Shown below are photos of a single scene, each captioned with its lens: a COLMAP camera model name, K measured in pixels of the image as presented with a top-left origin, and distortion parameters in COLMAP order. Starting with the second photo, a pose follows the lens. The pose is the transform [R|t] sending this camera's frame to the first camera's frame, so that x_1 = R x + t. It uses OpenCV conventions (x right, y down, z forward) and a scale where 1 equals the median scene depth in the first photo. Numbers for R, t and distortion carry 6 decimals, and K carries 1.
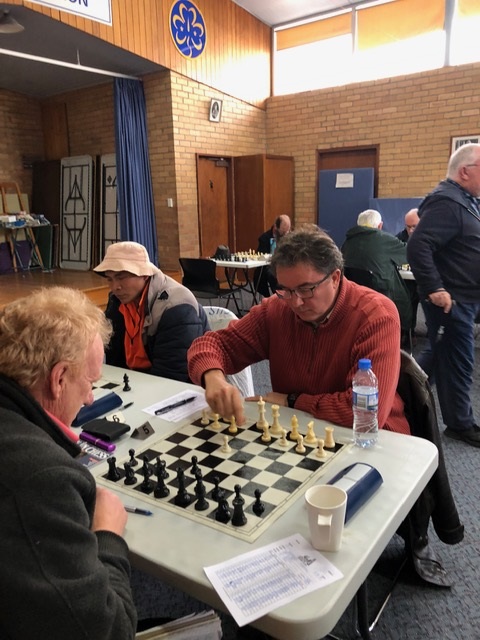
lens RADIAL K [[518.0, 0, 236.3], [0, 518.0, 322.0], [0, 0, 1]] dist [0.004622, 0.002741]
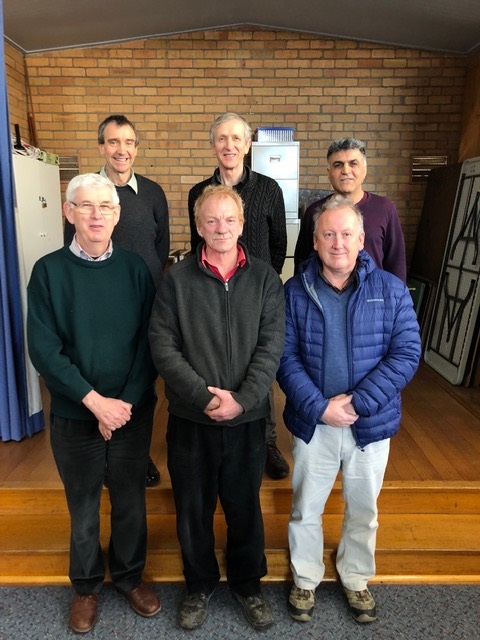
lens RADIAL K [[518.0, 0, 241.7], [0, 518.0, 308.0], [0, 0, 1]] dist [0.004622, 0.002741]
pose [[0.593522, 0.174476, -0.785678, -0.037571], [-0.197608, 0.977927, 0.067890, -0.174710], [0.780181, 0.114962, 0.614900, 0.563279]]
